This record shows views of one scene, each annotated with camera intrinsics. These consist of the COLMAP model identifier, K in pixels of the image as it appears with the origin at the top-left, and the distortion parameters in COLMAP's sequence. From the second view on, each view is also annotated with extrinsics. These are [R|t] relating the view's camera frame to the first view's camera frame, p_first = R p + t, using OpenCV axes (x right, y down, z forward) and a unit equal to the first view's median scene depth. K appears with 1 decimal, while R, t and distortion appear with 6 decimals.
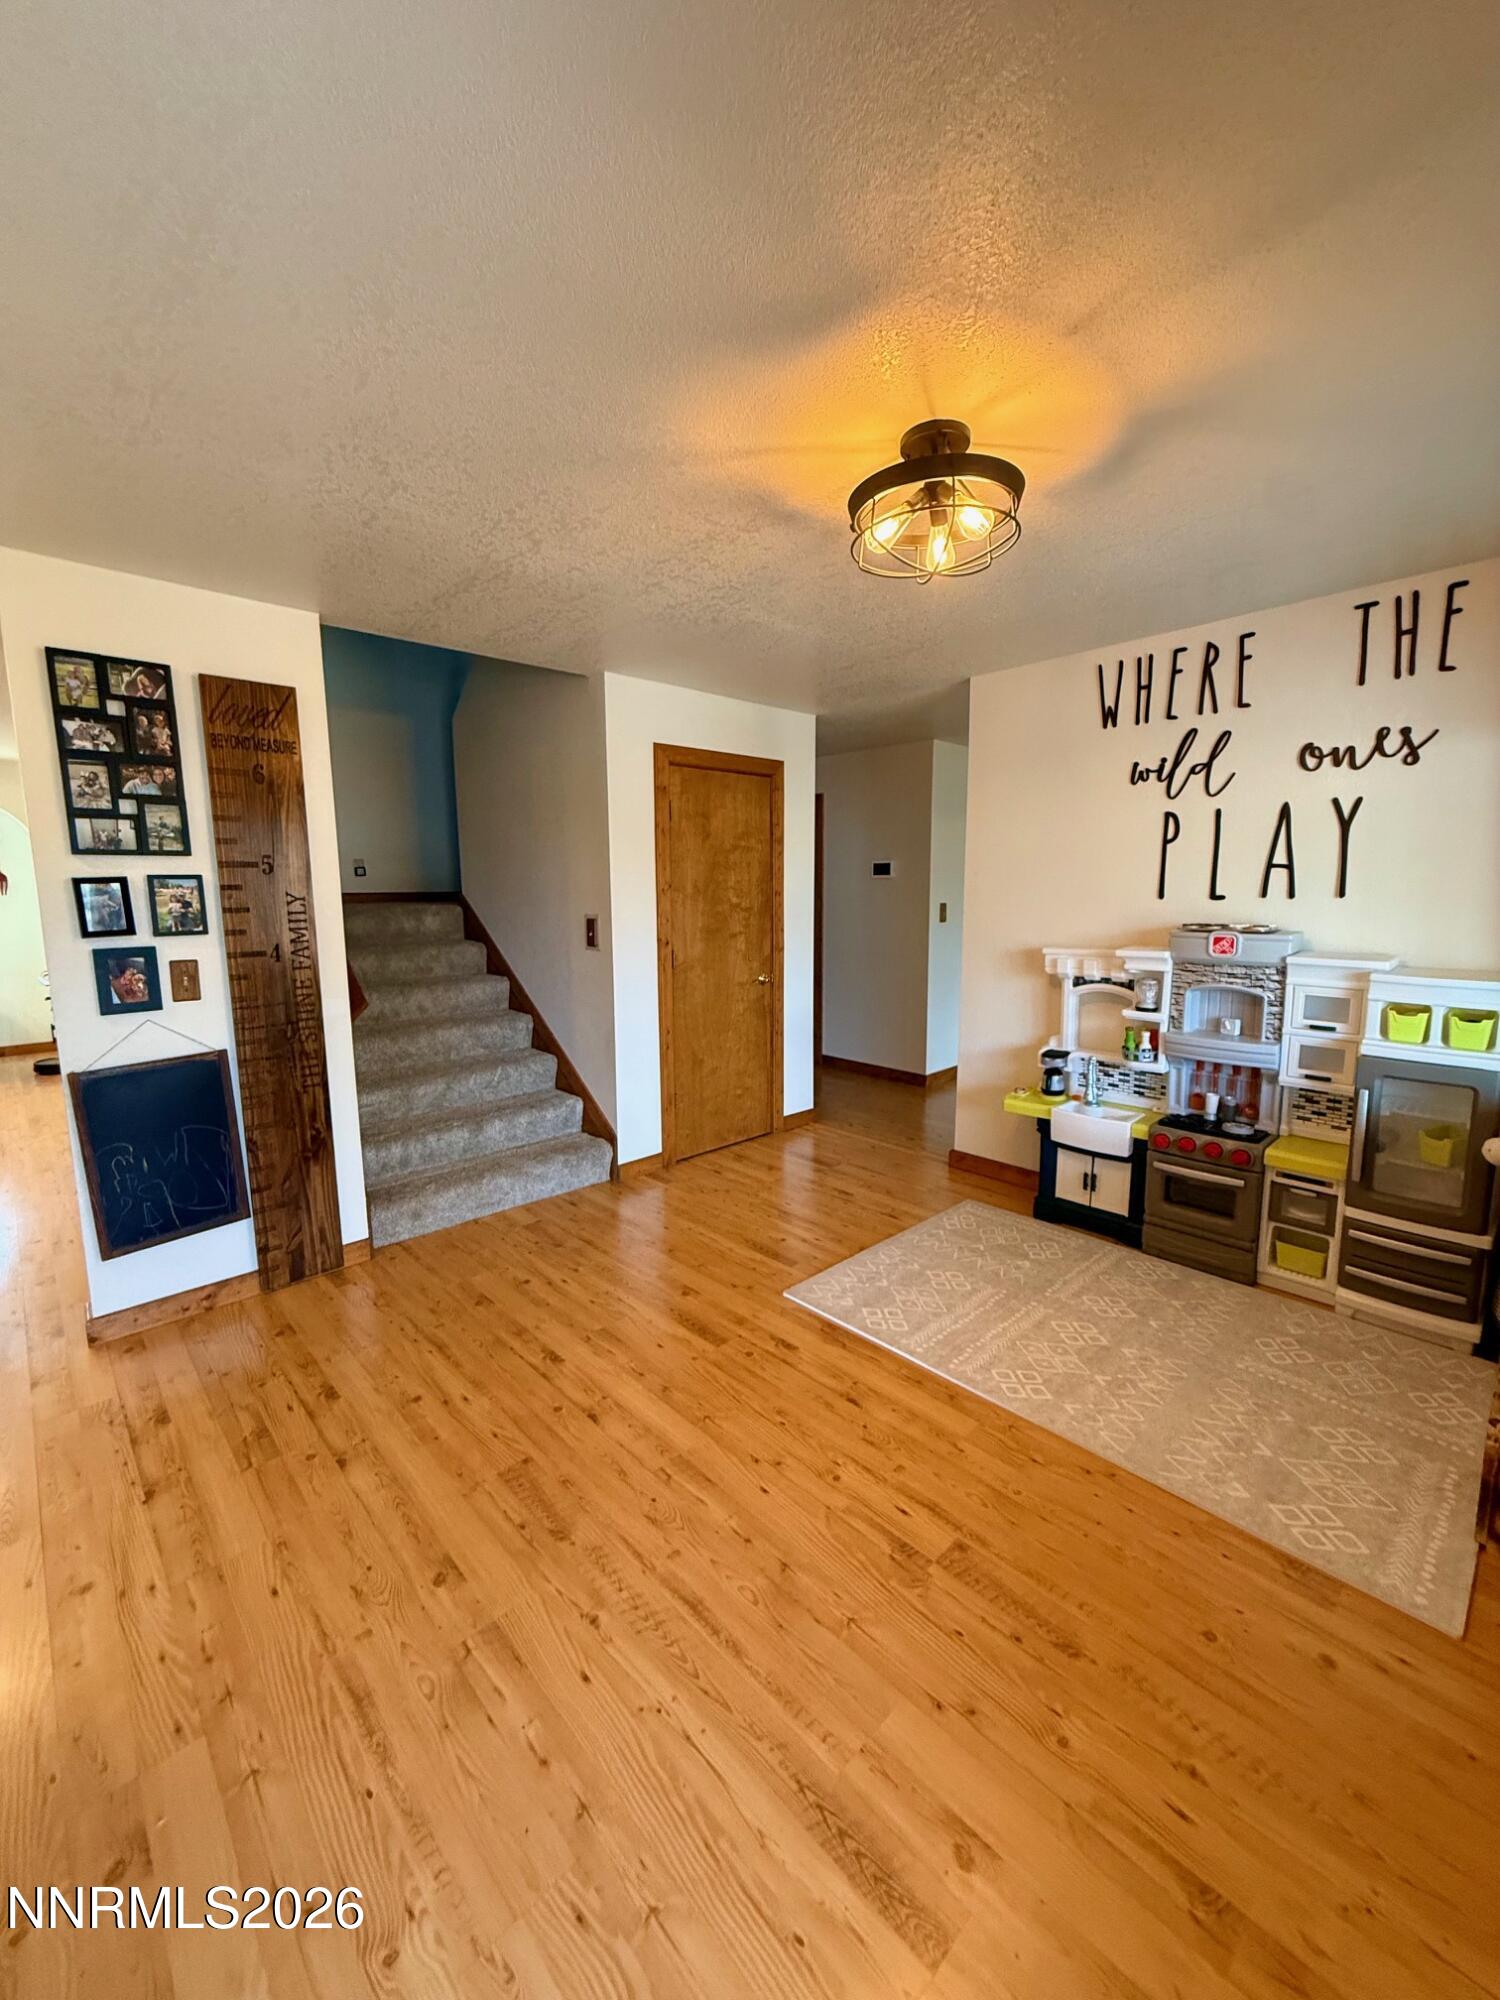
lens RADIAL K [[792.3, 0, 749.7], [0, 792.3, 996.9], [0, 0, 1]] dist [-0.000587, 0.000180]
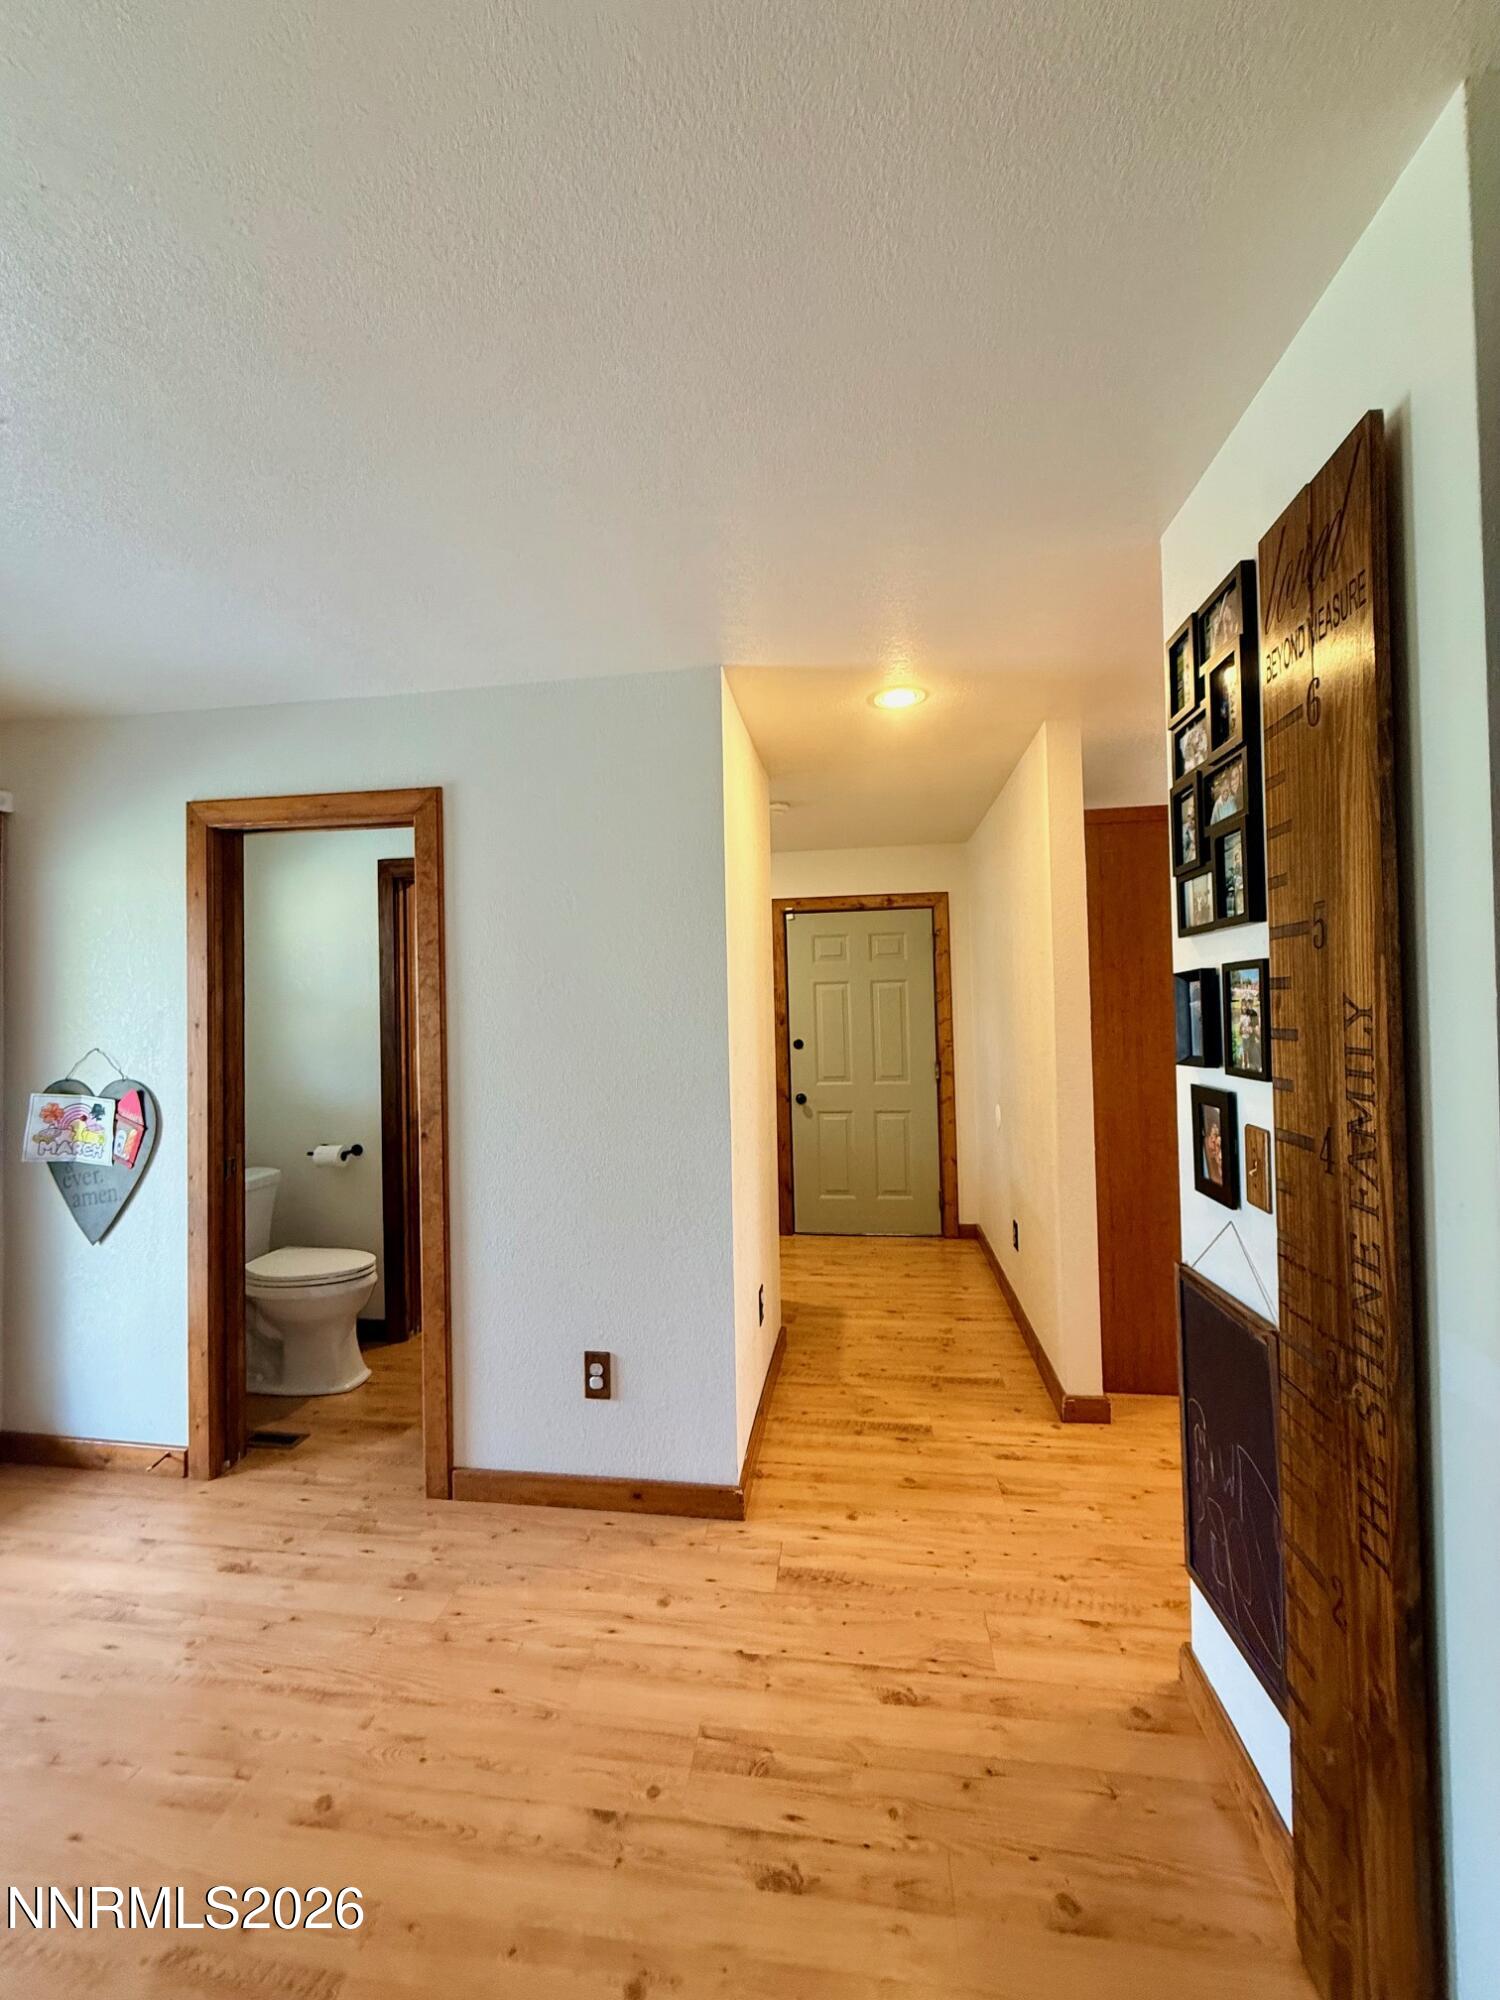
lens RADIAL K [[792.3, 0, 749.7], [0, 792.3, 996.9], [0, 0, 1]] dist [-0.000587, 0.000180]
pose [[-0.783805, 0.011453, -0.620902, -0.145387], [-0.063927, 0.993030, 0.099016, -0.156006], [0.617708, 0.117301, -0.777610, 1.169222]]
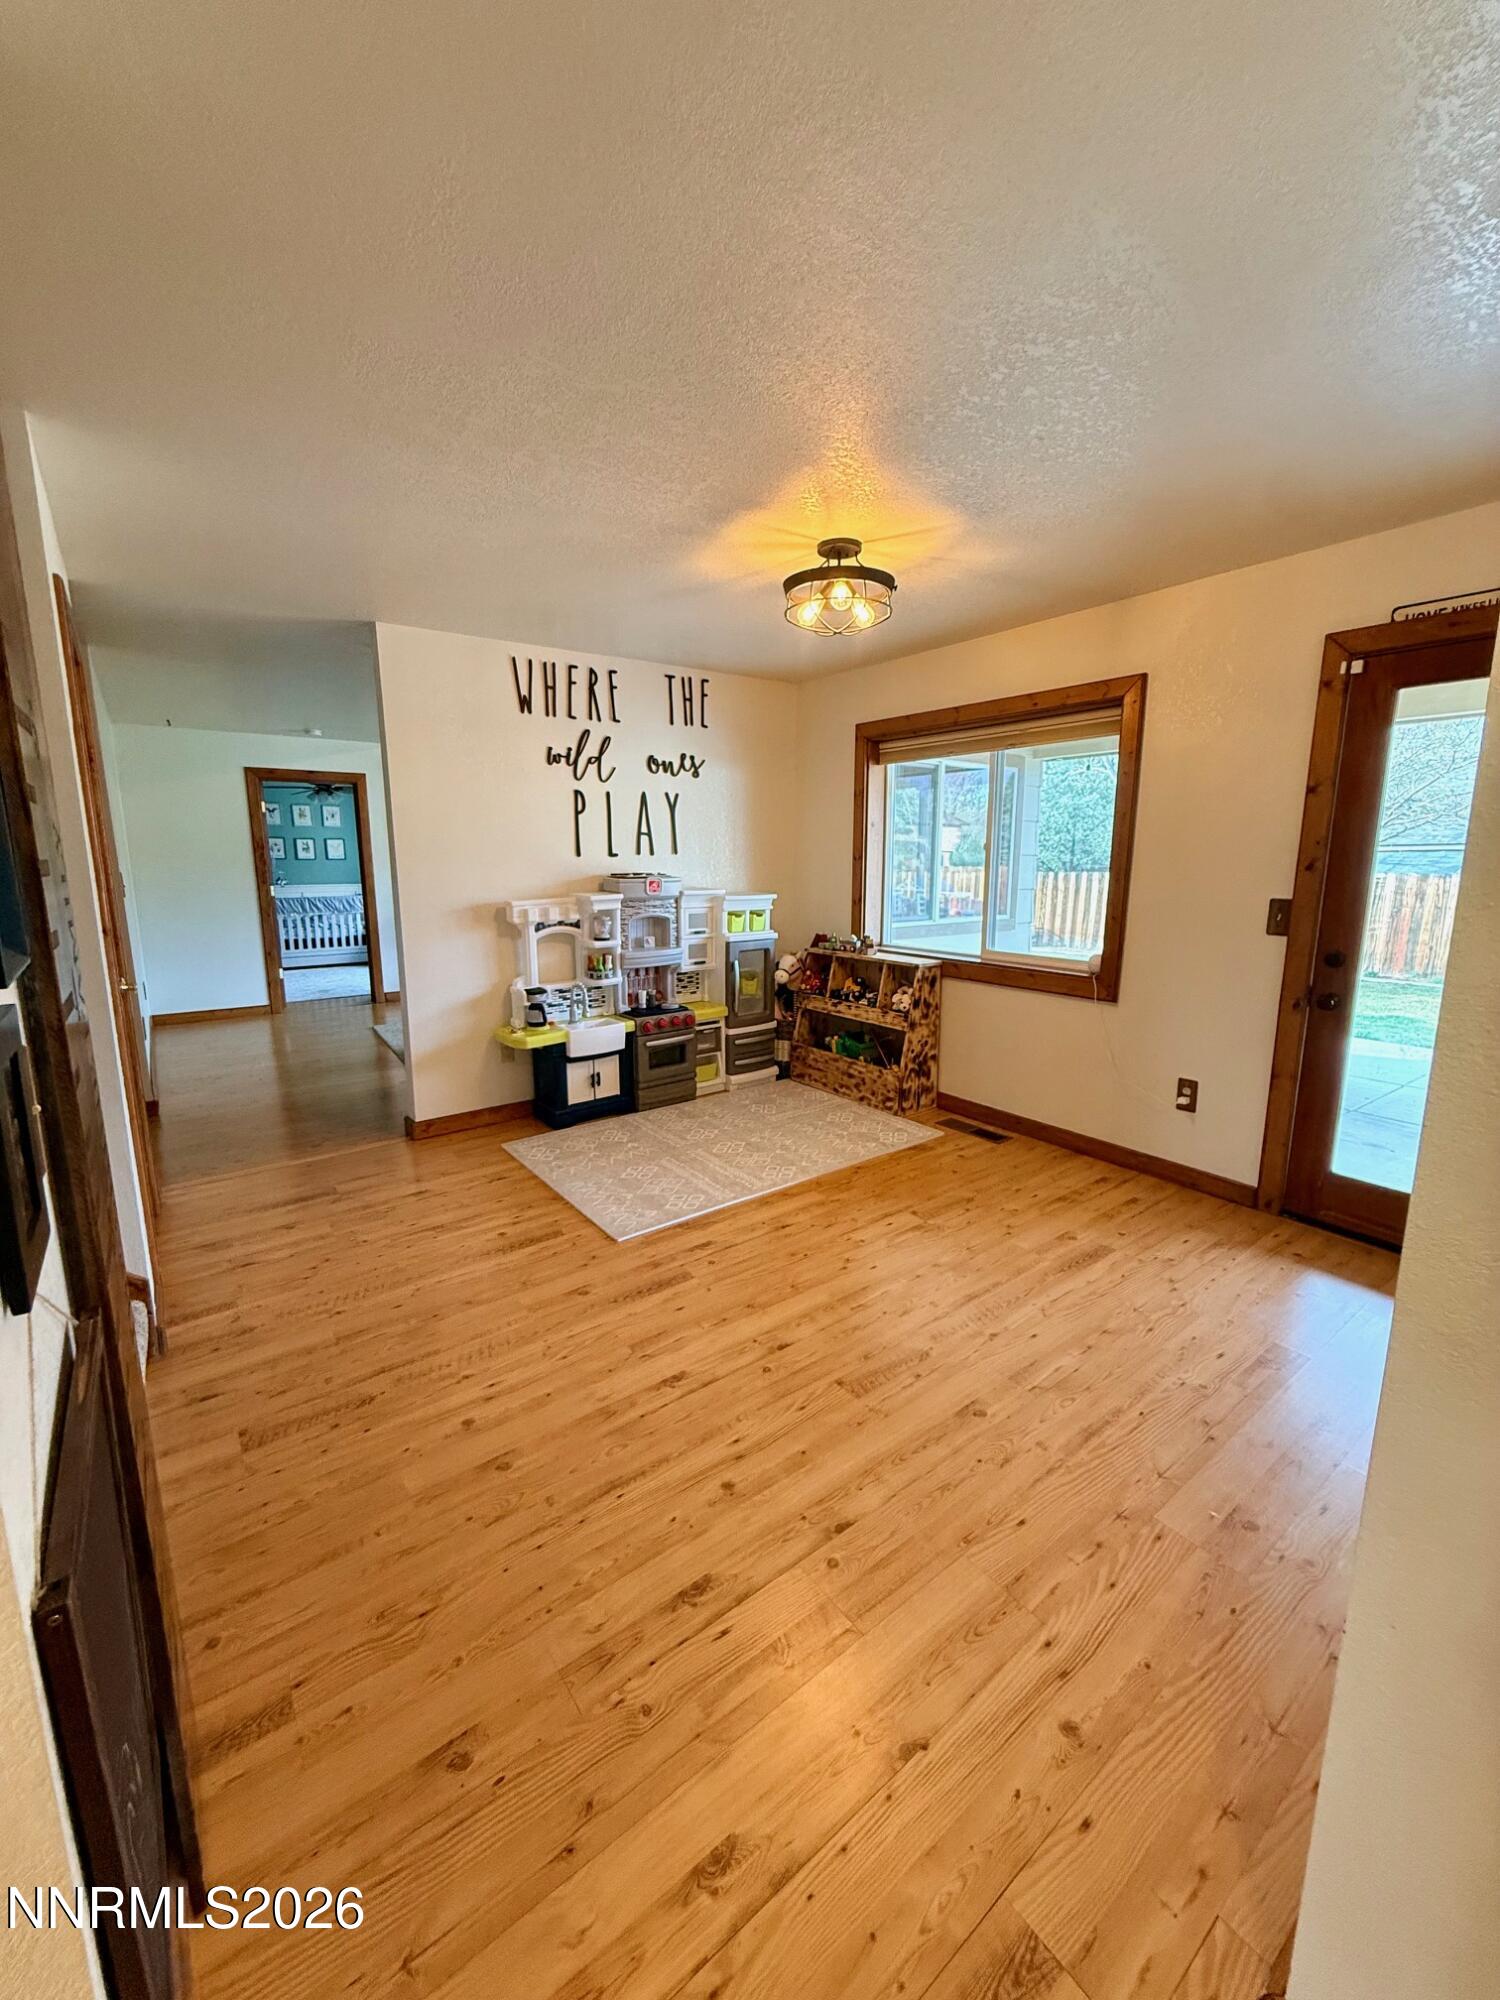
lens RADIAL K [[792.3, 0, 749.7], [0, 792.3, 996.9], [0, 0, 1]] dist [-0.000587, 0.000180]
pose [[0.114960, -0.169746, 0.978760, -0.942180], [0.143333, 0.977816, 0.152747, -0.068668], [-0.982975, 0.122729, 0.136740, 0.695912]]
